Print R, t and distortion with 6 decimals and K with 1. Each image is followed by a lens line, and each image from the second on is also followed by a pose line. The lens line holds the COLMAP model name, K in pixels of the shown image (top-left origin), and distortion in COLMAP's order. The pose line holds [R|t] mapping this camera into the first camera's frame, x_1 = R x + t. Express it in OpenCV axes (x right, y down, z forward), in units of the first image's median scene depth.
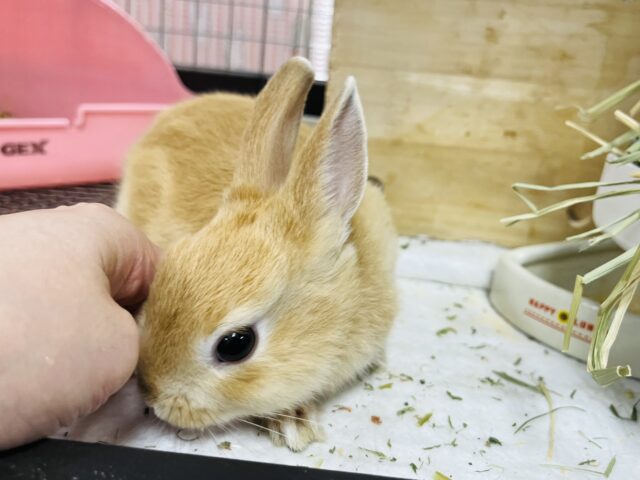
lens RADIAL K [[605.1, 0, 315.8], [0, 605.1, 230.9], [0, 0, 1]] dist [-0.005570, 0.012025]
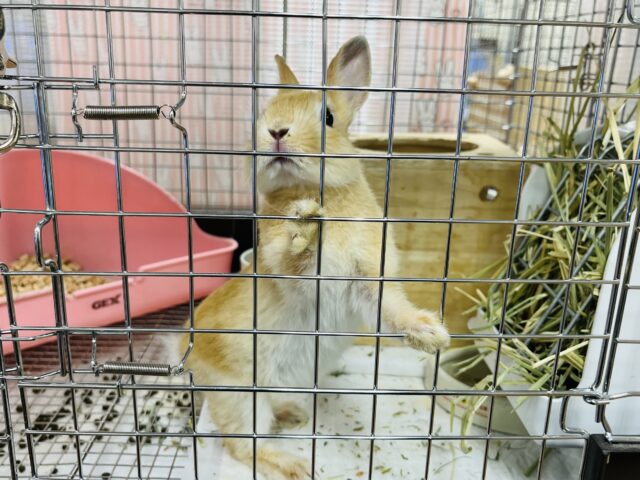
lens RADIAL K [[578.9, 0, 319.4], [0, 578.9, 248.4], [0, 0, 1]] dist [0.000853, -0.001698]
pose [[0.994474, -0.087391, 0.058179, -0.053038], [0.088740, 0.995833, -0.021014, -0.249775], [-0.056101, 0.026060, 0.998085, -0.556297]]
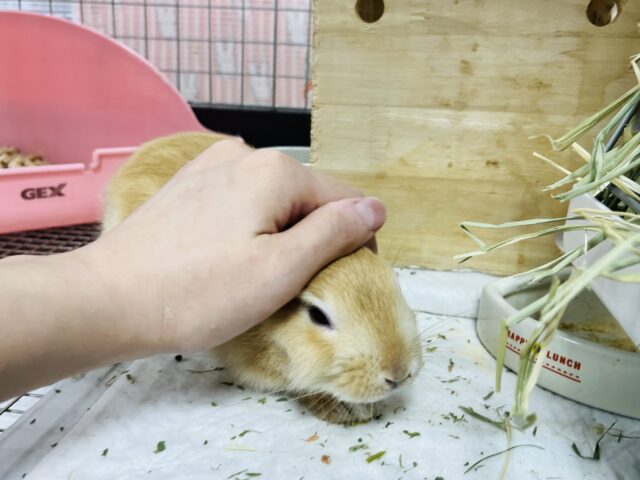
lens RADIAL K [[596.4, 0, 323.1], [0, 596.4, 231.8], [0, 0, 1]] dist [0.009405, -0.008803]
pose [[0.995955, -0.032831, -0.083646, 0.124640], [0.030523, 0.999121, -0.028720, -0.027759], [0.084516, 0.026051, 0.996082, -0.009373]]
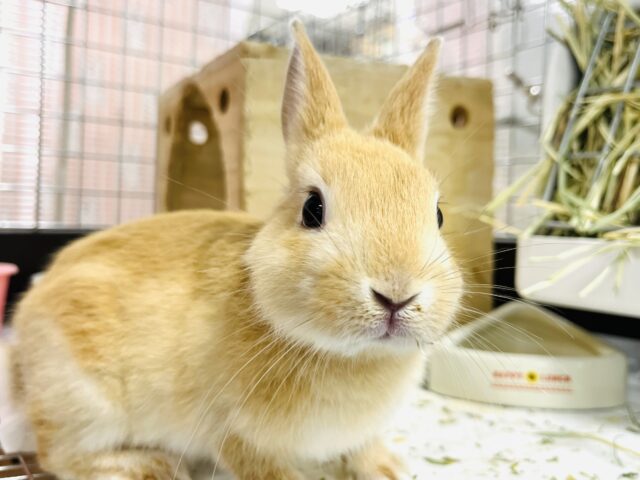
lens RADIAL K [[607.0, 0, 320.0], [0, 607.0, 240.0], [0, 0, 1]] dist [0.006516, 0.013687]
pose [[0.796083, -0.099678, 0.596923, -0.491286], [0.242696, 0.956138, -0.164009, -0.013638], [-0.554393, 0.275435, 0.785356, 0.199955]]
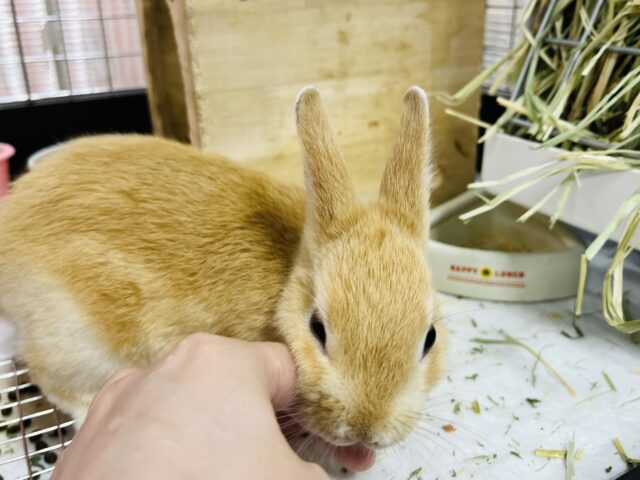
lens RADIAL K [[597.1, 0, 318.9], [0, 597.1, 236.8], [0, 0, 1]] dist [-0.006569, -0.009961]
pose [[0.842664, -0.311292, 0.439335, -0.306327], [0.269359, 0.950216, 0.156636, -0.167313], [-0.466222, -0.013652, 0.884562, 0.096126]]
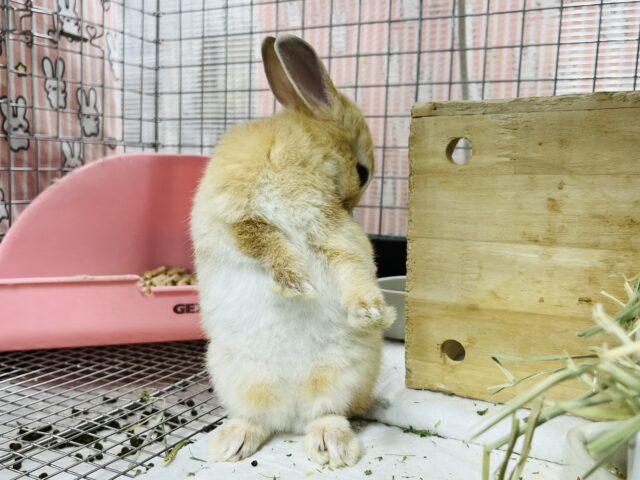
lens RADIAL K [[633.7, 0, 321.1], [0, 633.7, 251.7], [0, 0, 1]] dist [-0.000170, -0.009396]
pose [[0.922318, -0.023342, -0.385726, 0.335543], [-0.059059, 0.977934, -0.200395, -0.007947], [0.381892, 0.207608, 0.900587, -0.102282]]
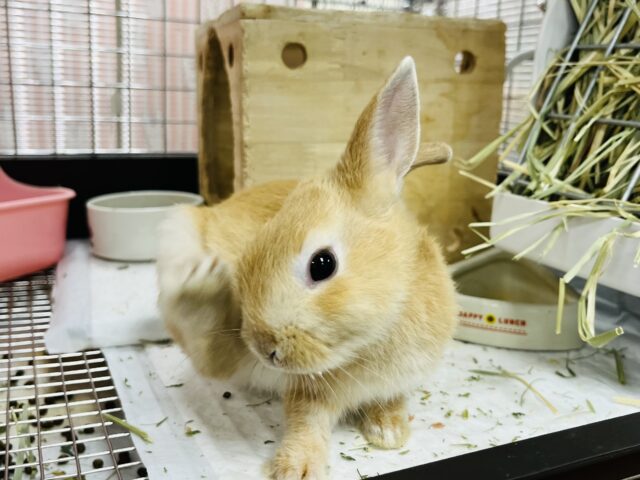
lens RADIAL K [[633.7, 0, 321.1], [0, 633.7, 251.7], [0, 0, 1]] dist [-0.000170, -0.009396]
pose [[0.884690, -0.173092, 0.432854, -0.400205], [0.196962, 0.980355, -0.010532, -0.047973], [-0.422527, 0.094574, 0.901403, -0.071430]]
